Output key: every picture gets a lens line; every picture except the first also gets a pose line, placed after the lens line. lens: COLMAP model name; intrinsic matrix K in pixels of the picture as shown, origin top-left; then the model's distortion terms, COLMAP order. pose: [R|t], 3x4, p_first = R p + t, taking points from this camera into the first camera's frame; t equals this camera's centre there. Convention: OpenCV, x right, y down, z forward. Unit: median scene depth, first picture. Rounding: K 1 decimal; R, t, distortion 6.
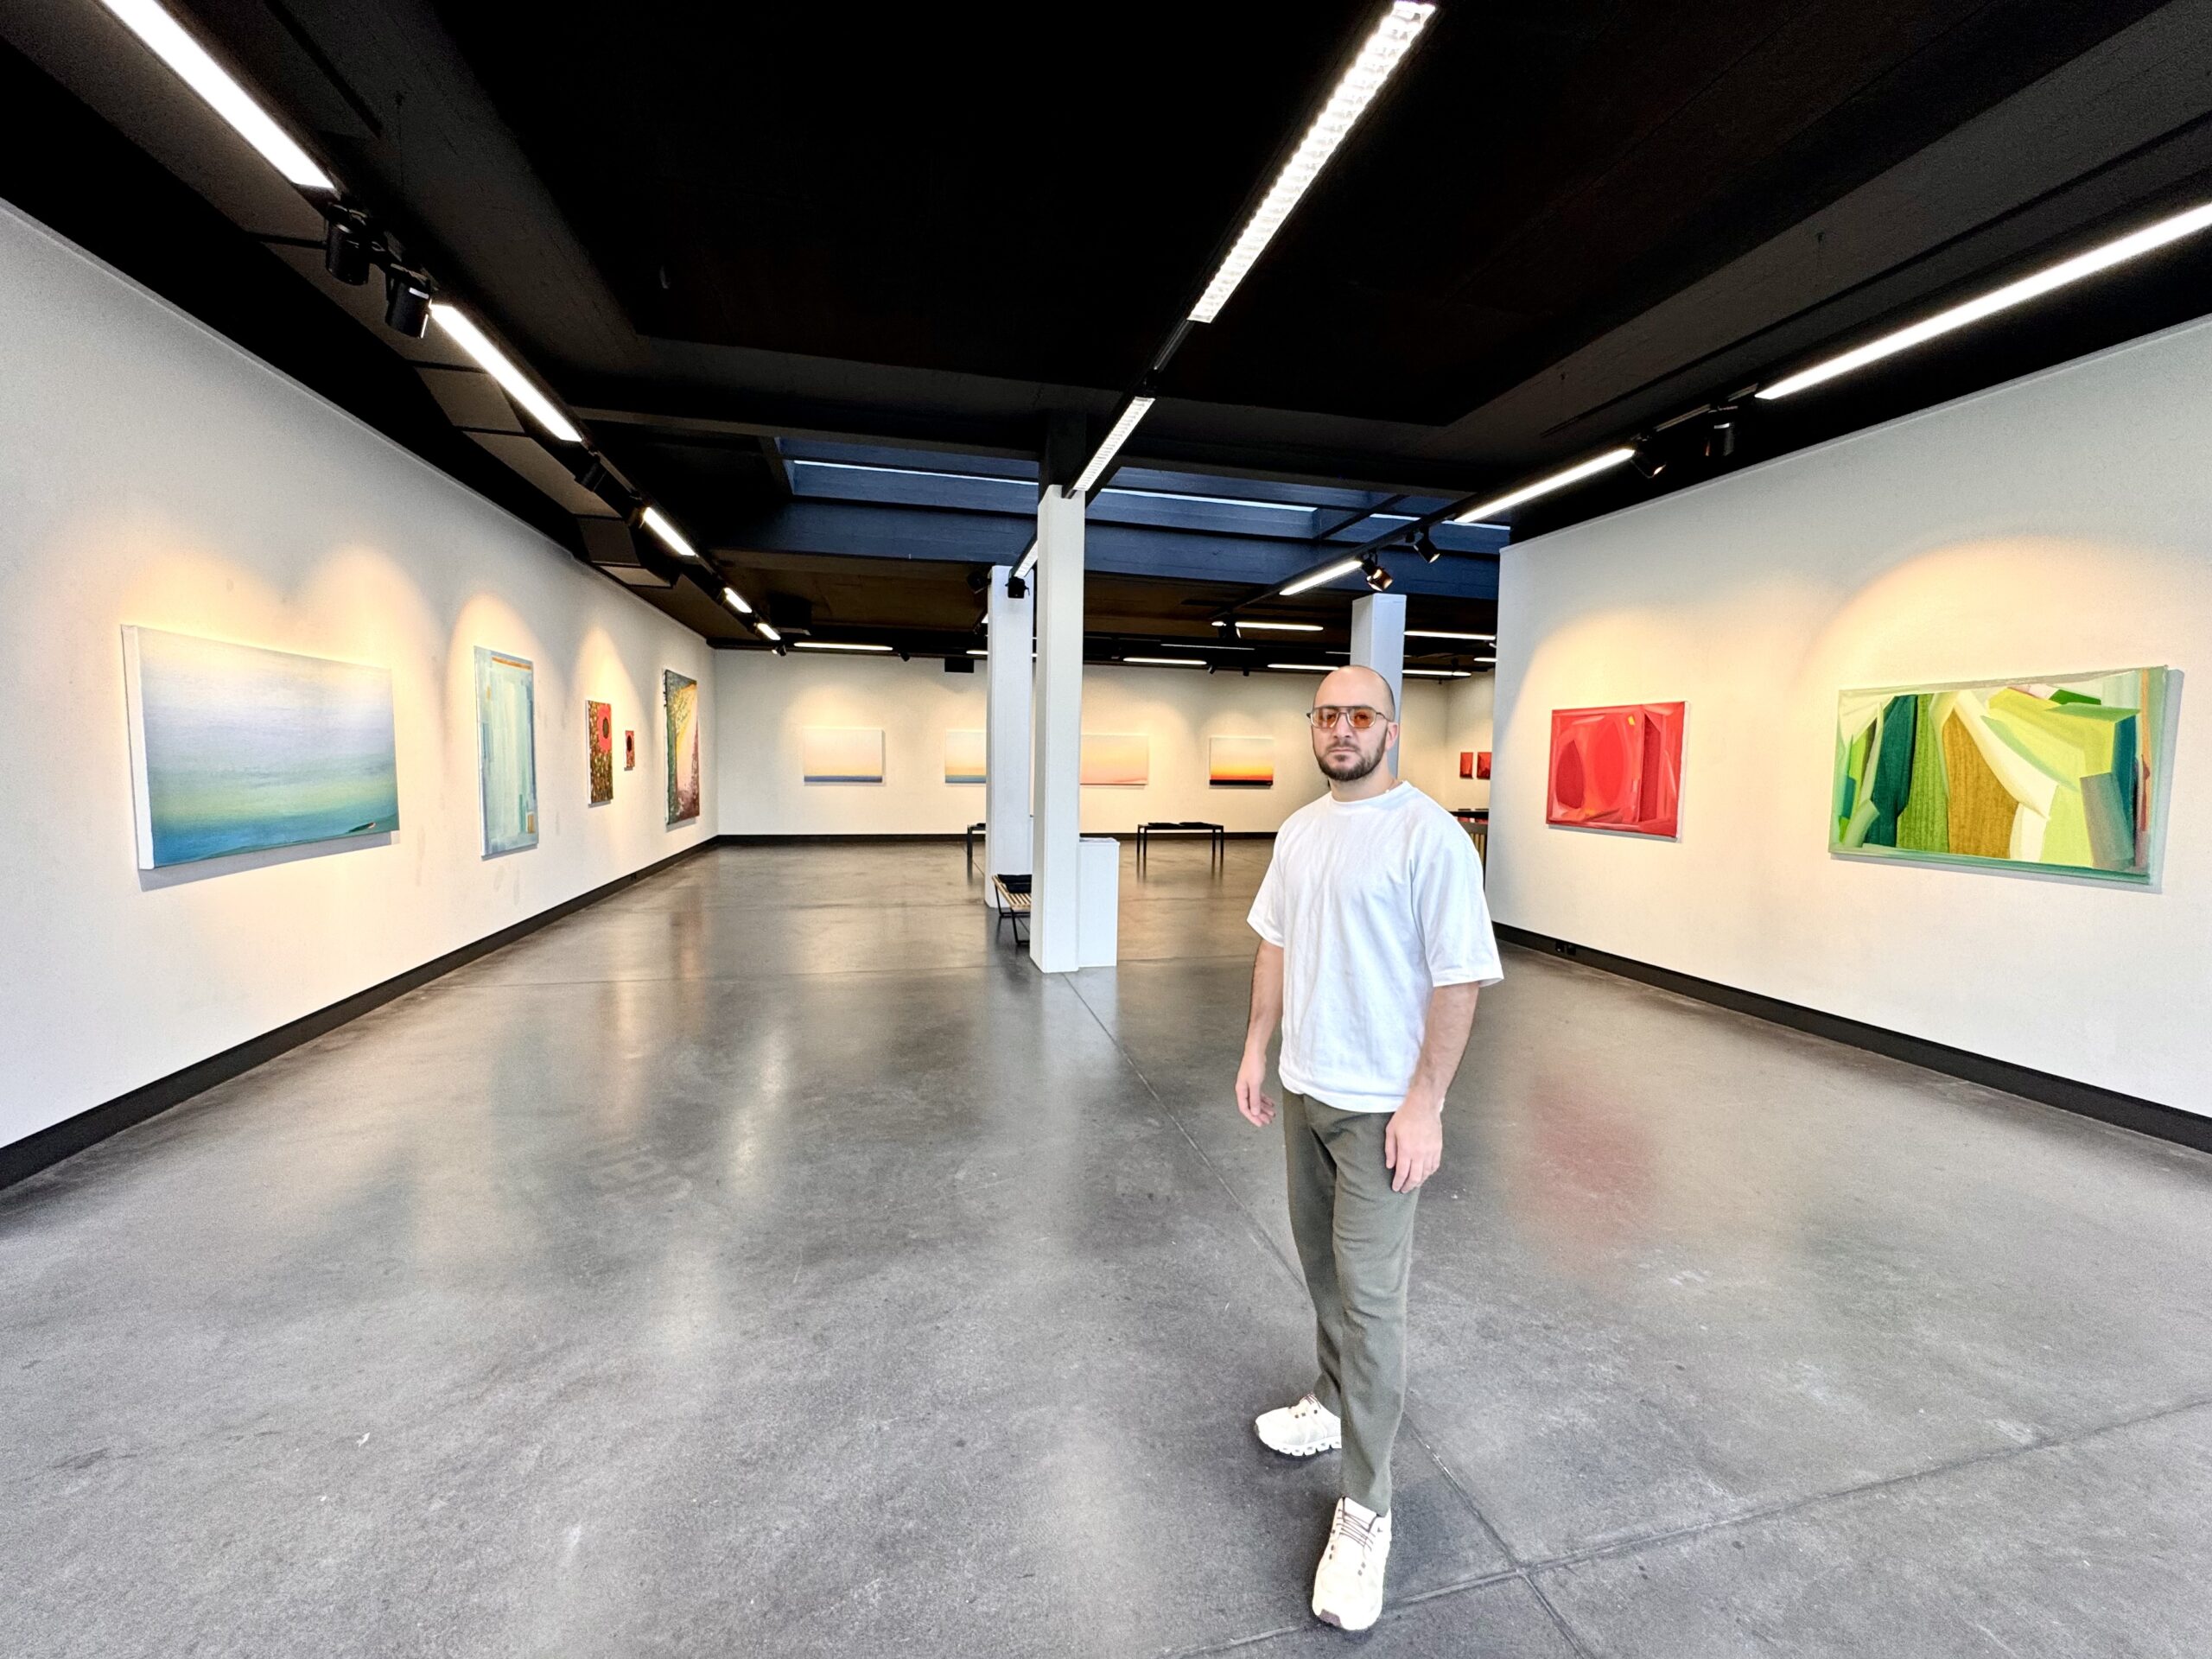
lens RADIAL K [[880.7, 0, 1124.6], [0, 880.7, 839.5], [0, 0, 1]] dist [-0.002814, -0.000063]
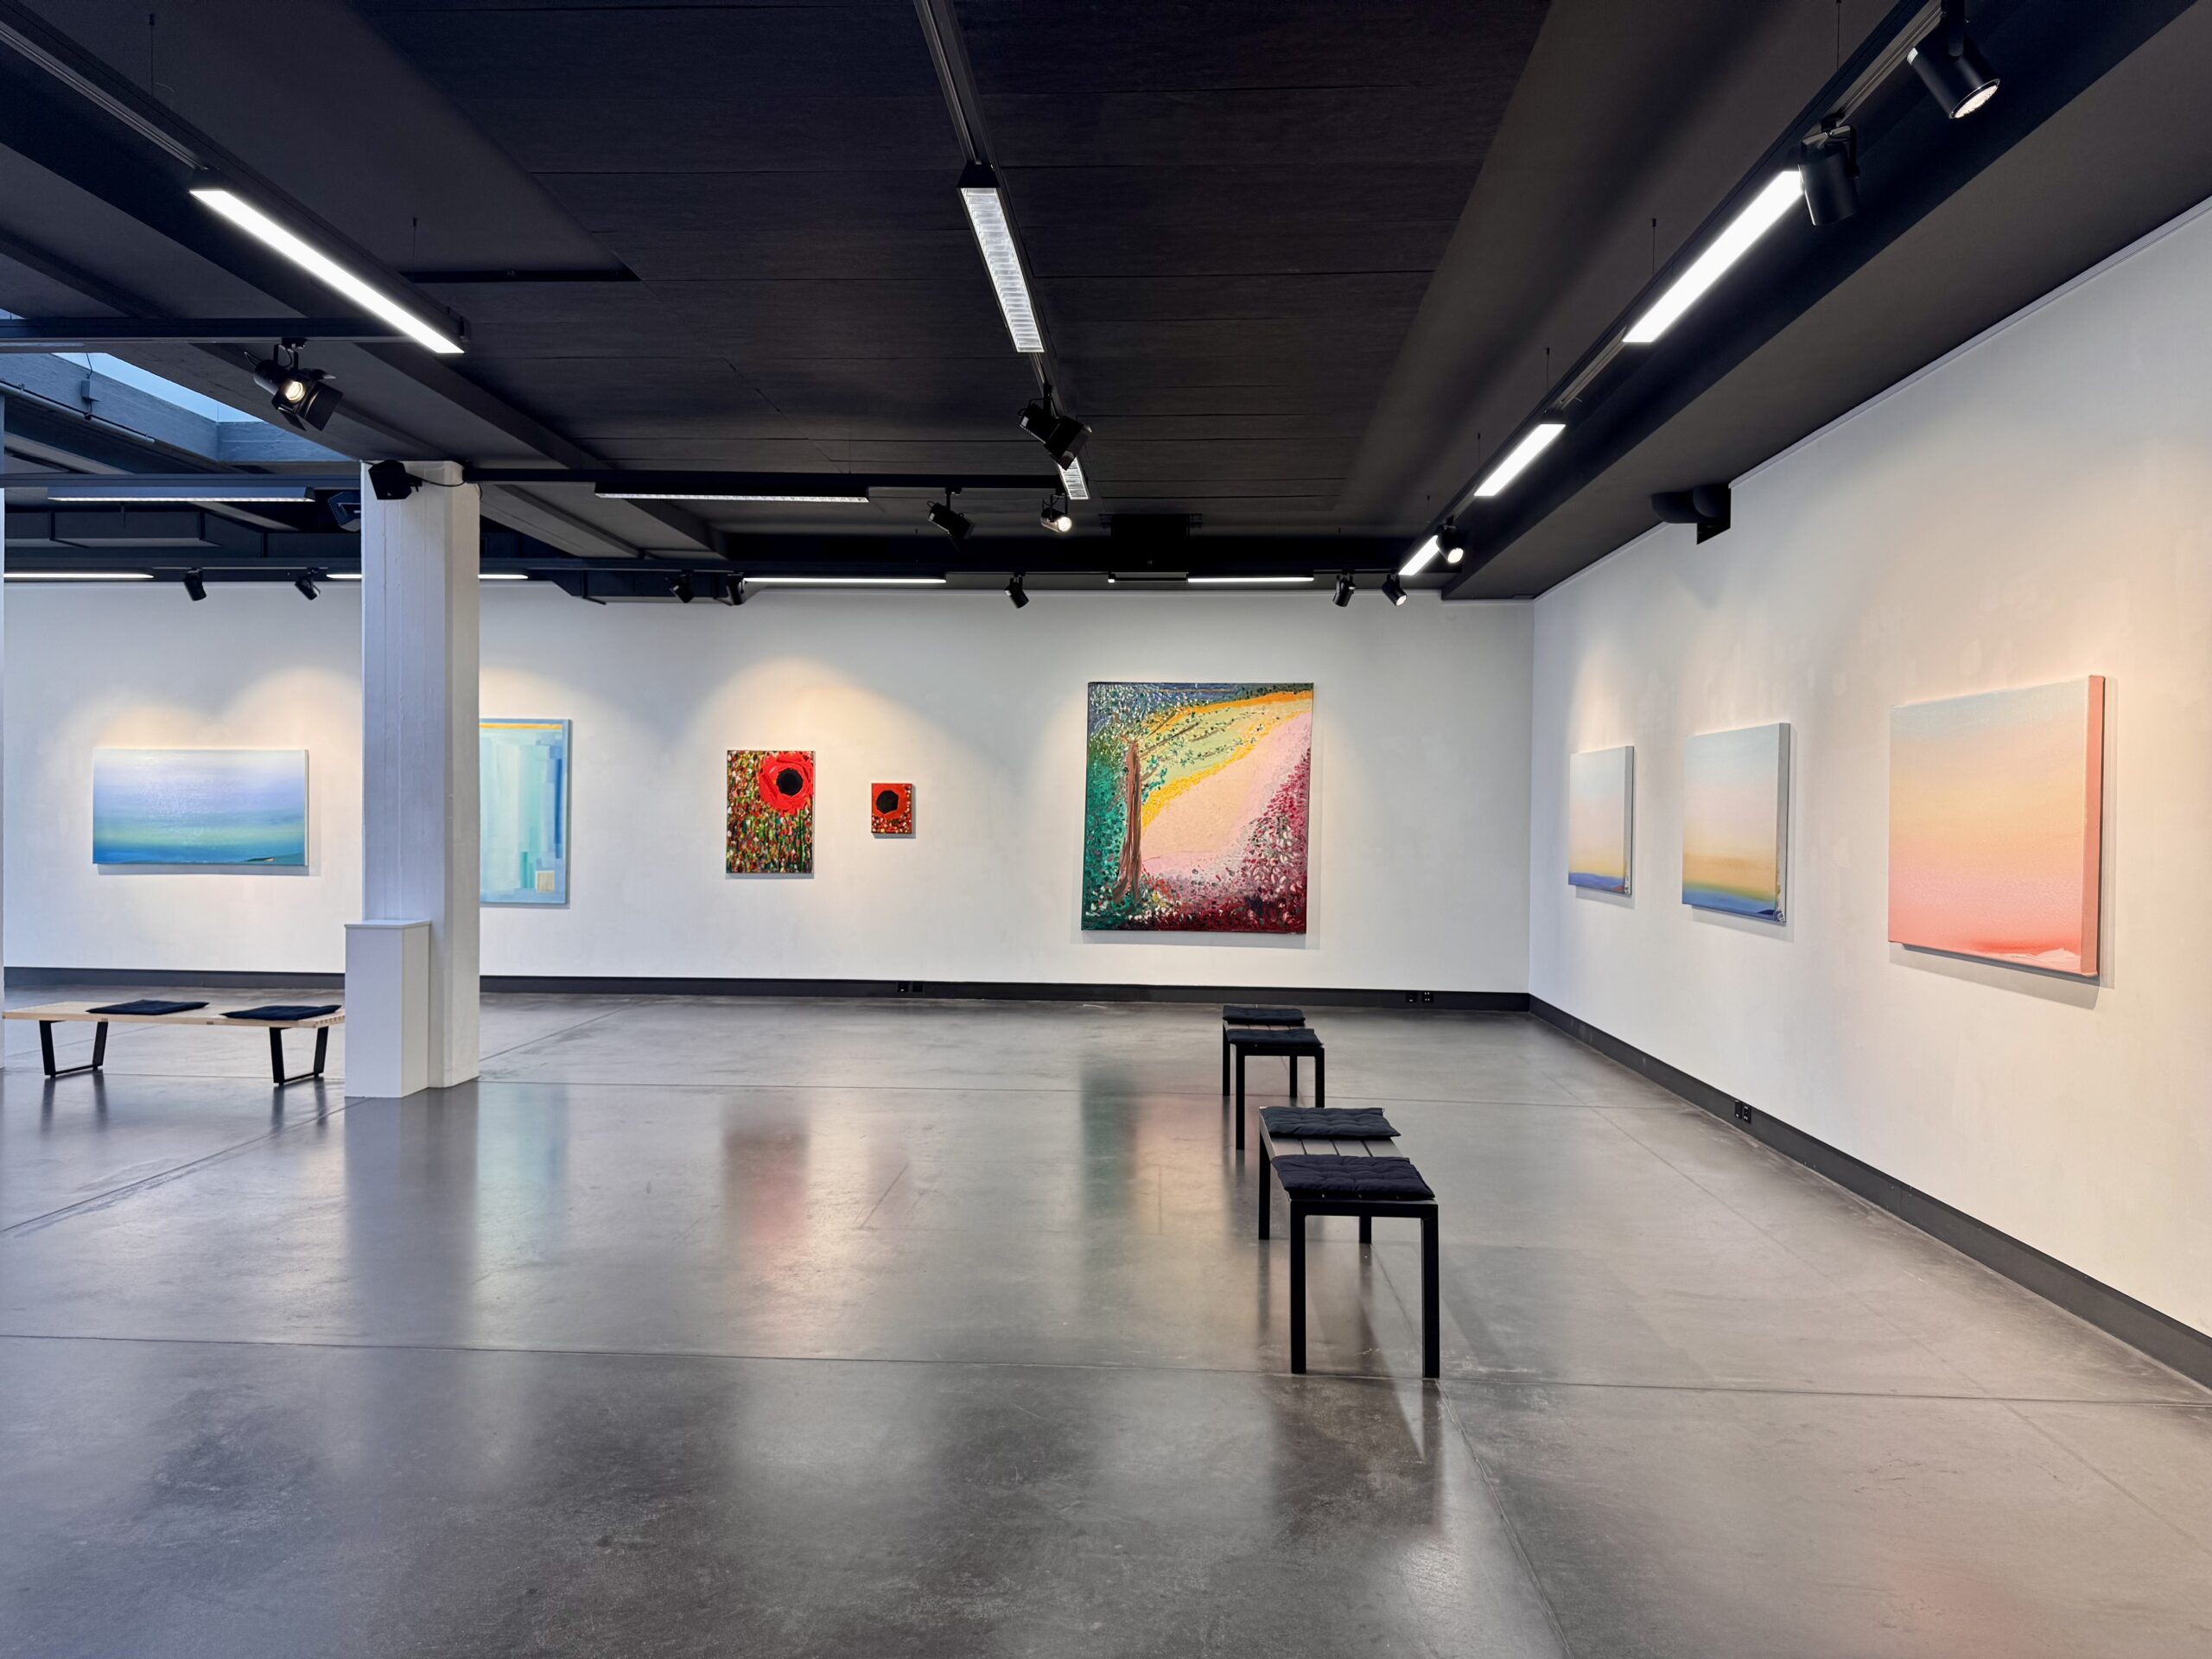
lens RADIAL K [[1543.9, 0, 1105.1], [0, 1543.9, 828.4], [0, 0, 1]] dist [0.078553, -0.113745]
pose [[-0.299376, -0.009413, -0.954089, 1.498416], [-0.101367, 0.994606, 0.021994, -0.332615], [0.948735, 0.103298, -0.298715, 3.895446]]
